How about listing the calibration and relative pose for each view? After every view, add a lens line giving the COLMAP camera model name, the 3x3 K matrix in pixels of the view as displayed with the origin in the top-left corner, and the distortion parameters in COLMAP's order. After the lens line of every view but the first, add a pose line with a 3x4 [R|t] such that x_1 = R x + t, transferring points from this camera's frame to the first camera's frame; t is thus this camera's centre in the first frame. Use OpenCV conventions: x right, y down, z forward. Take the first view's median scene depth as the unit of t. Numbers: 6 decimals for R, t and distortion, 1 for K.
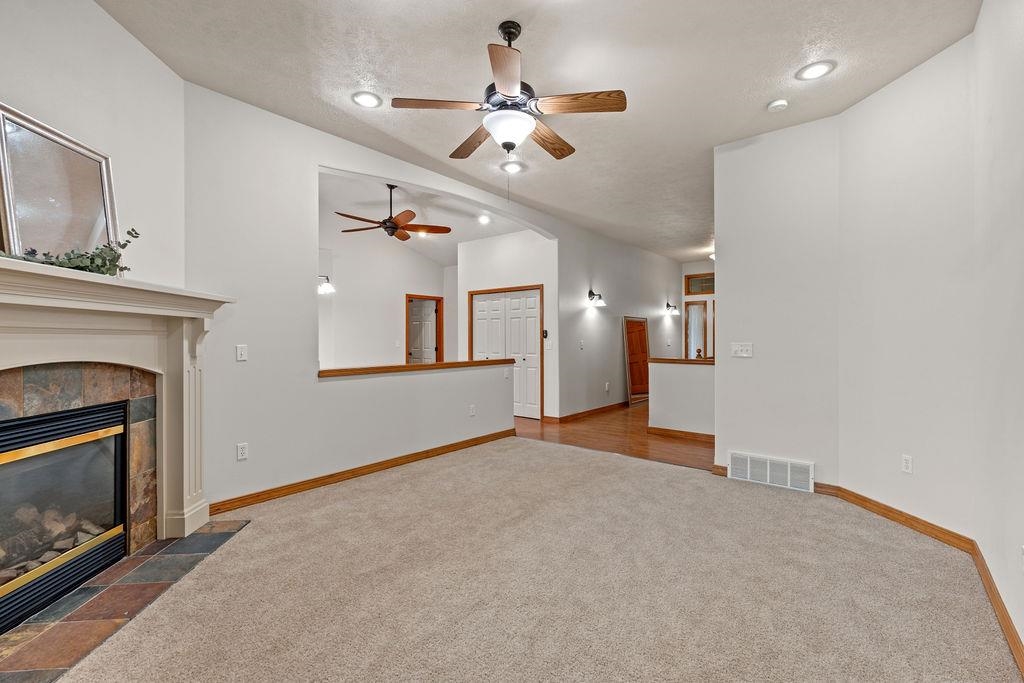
lens RADIAL K [[449.7, 0, 511.2], [0, 449.7, 337.2], [0, 0, 1]] dist [-0.014770, 0.001281]
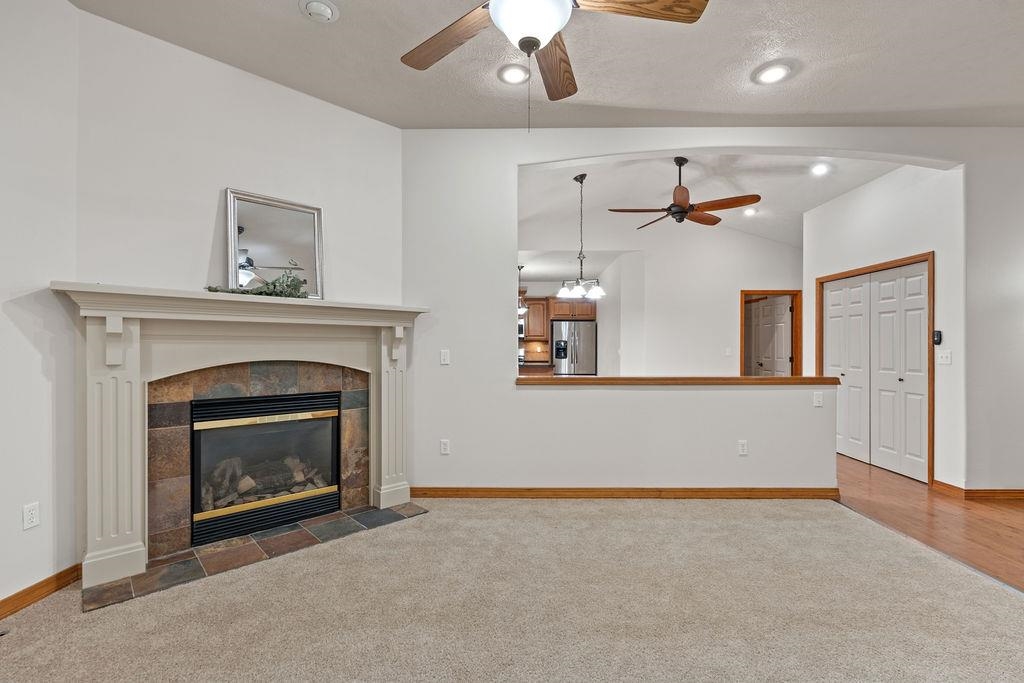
lens RADIAL K [[449.7, 0, 504.4], [0, 449.7, 345.8], [0, 0, 1]] dist [-0.014770, 0.001281]
pose [[0.620024, 0.003751, -0.784574, 0.363035], [-0.000214, 0.999989, 0.004611, 0.001411], [0.784583, -0.002691, 0.620018, 0.437098]]
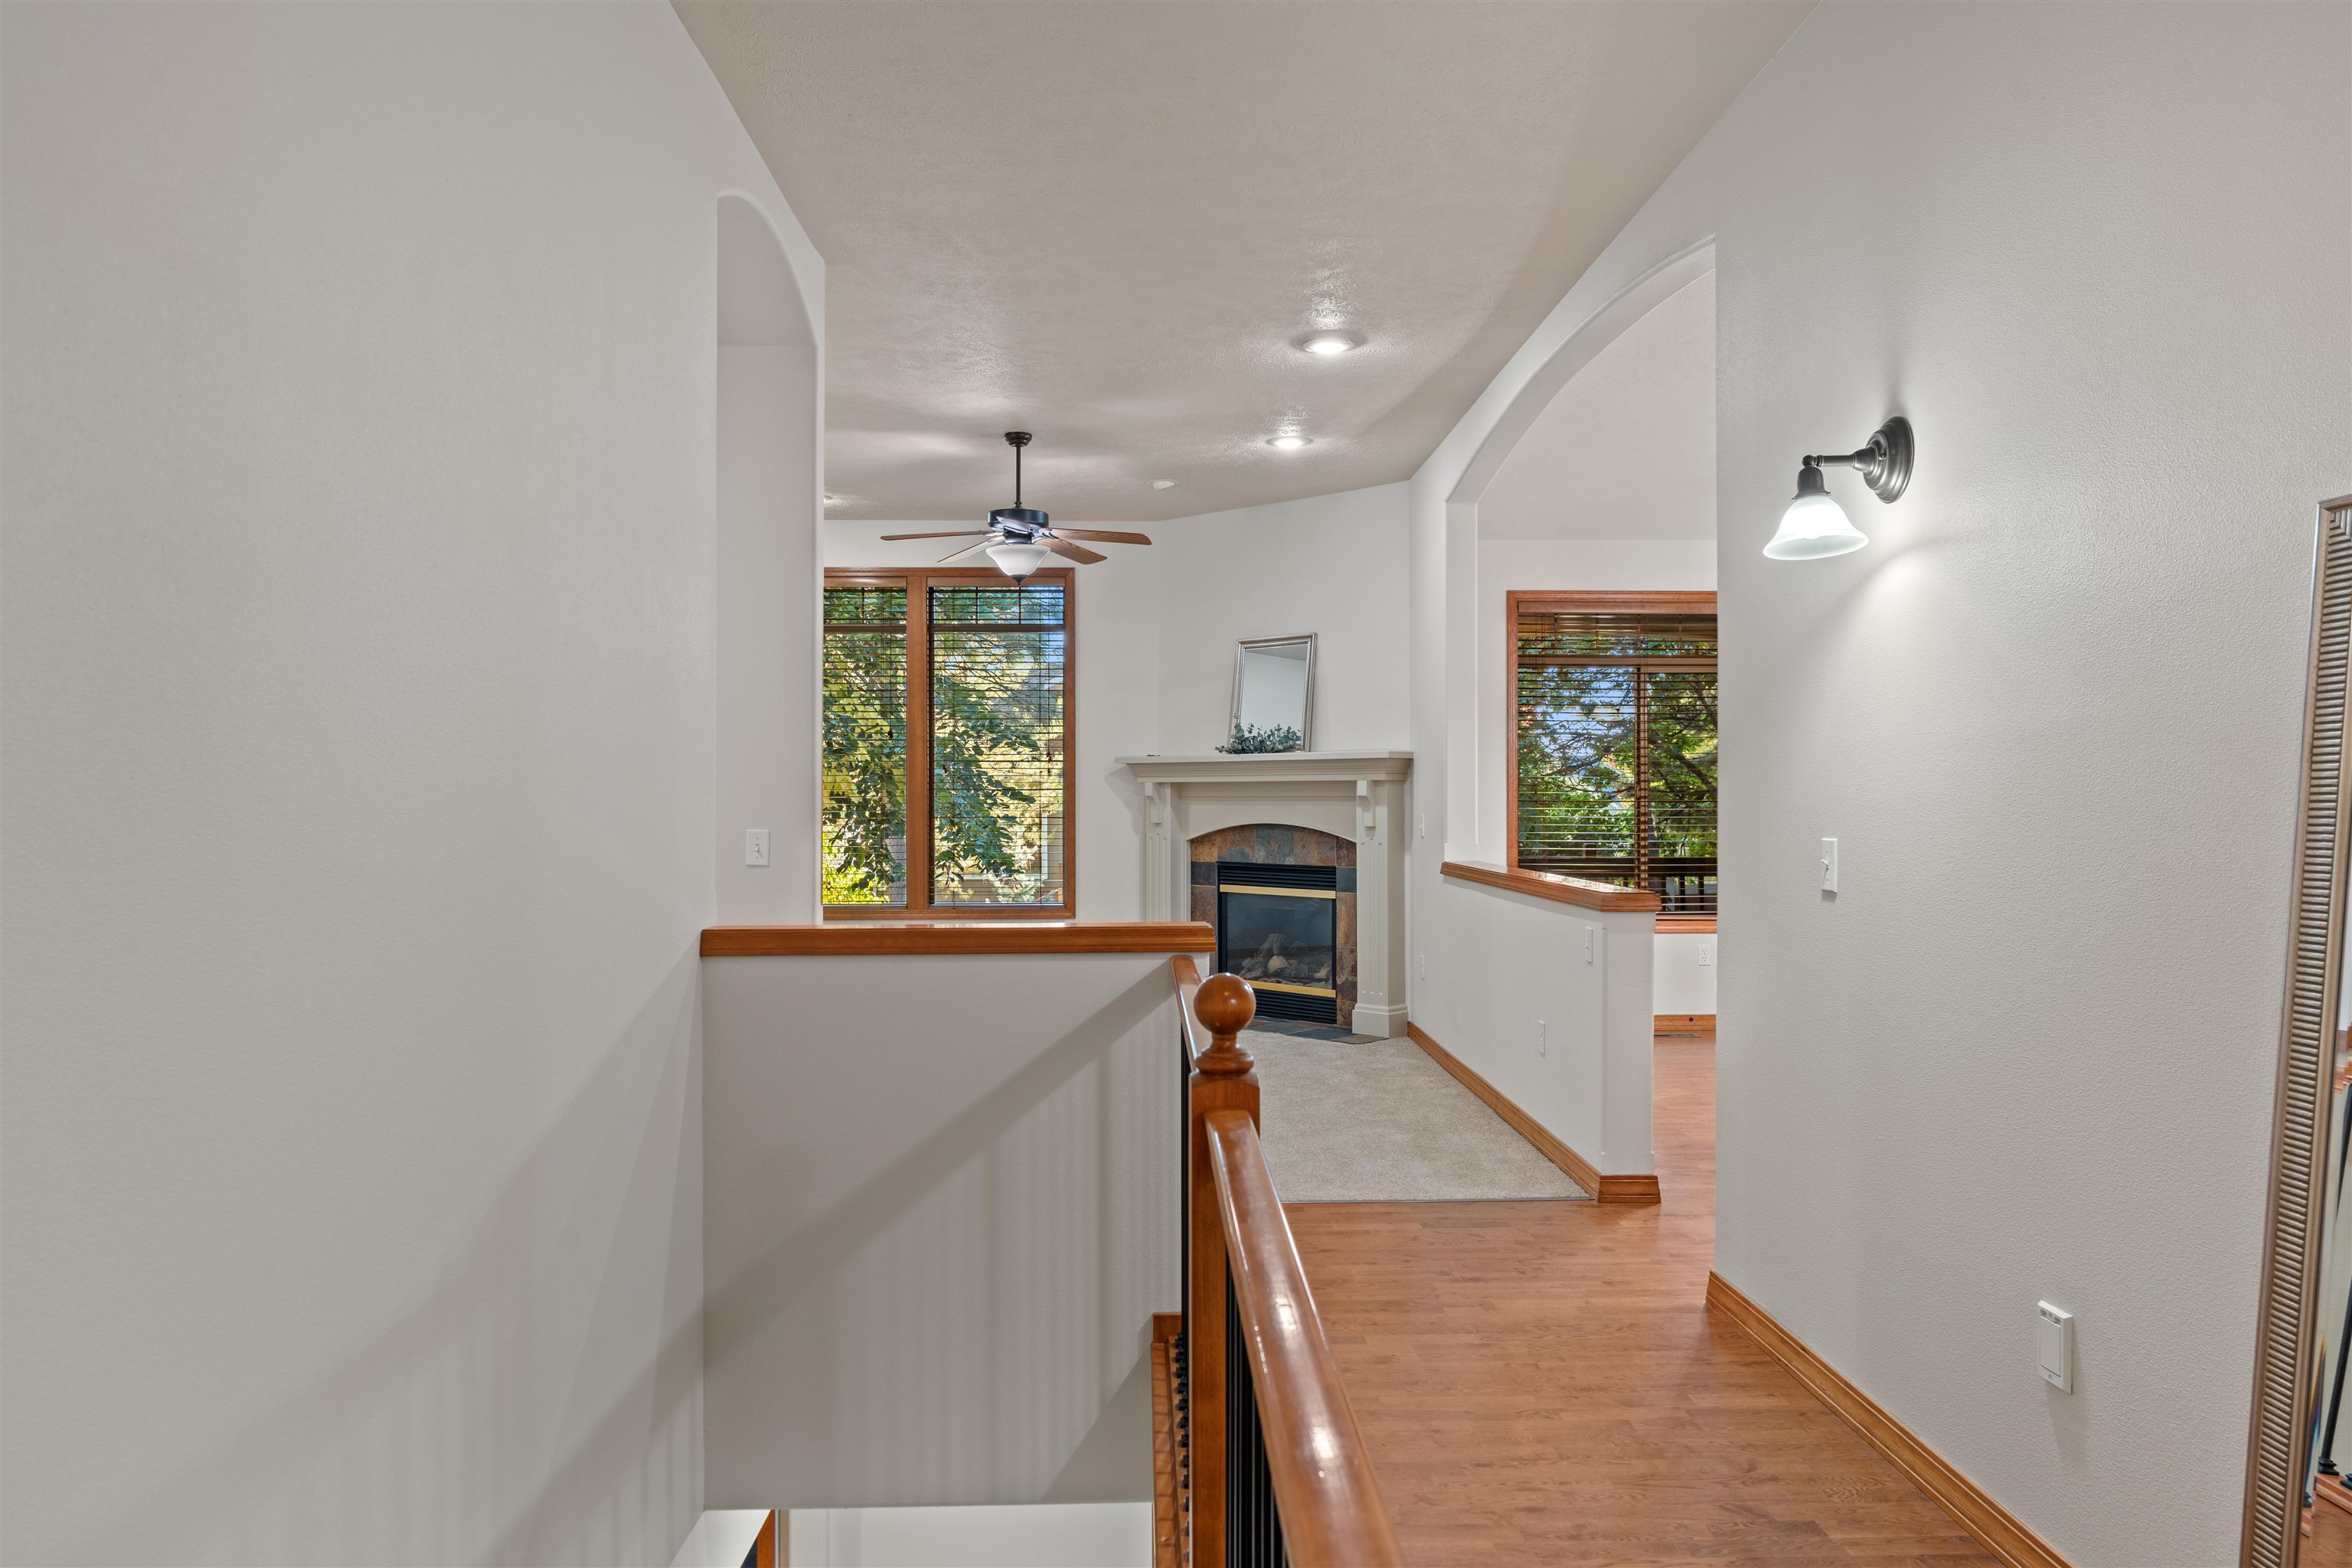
lens RADIAL K [[1597.5, 0, 1175.7], [0, 1597.5, 789.9], [0, 0, 1]] dist [-0.001379, -0.000141]
pose [[-0.759549, 0.003669, -0.650440, 1.347843], [0.007540, 0.999967, -0.003163, -0.017927], [0.650406, -0.007307, -0.759551, 2.707595]]
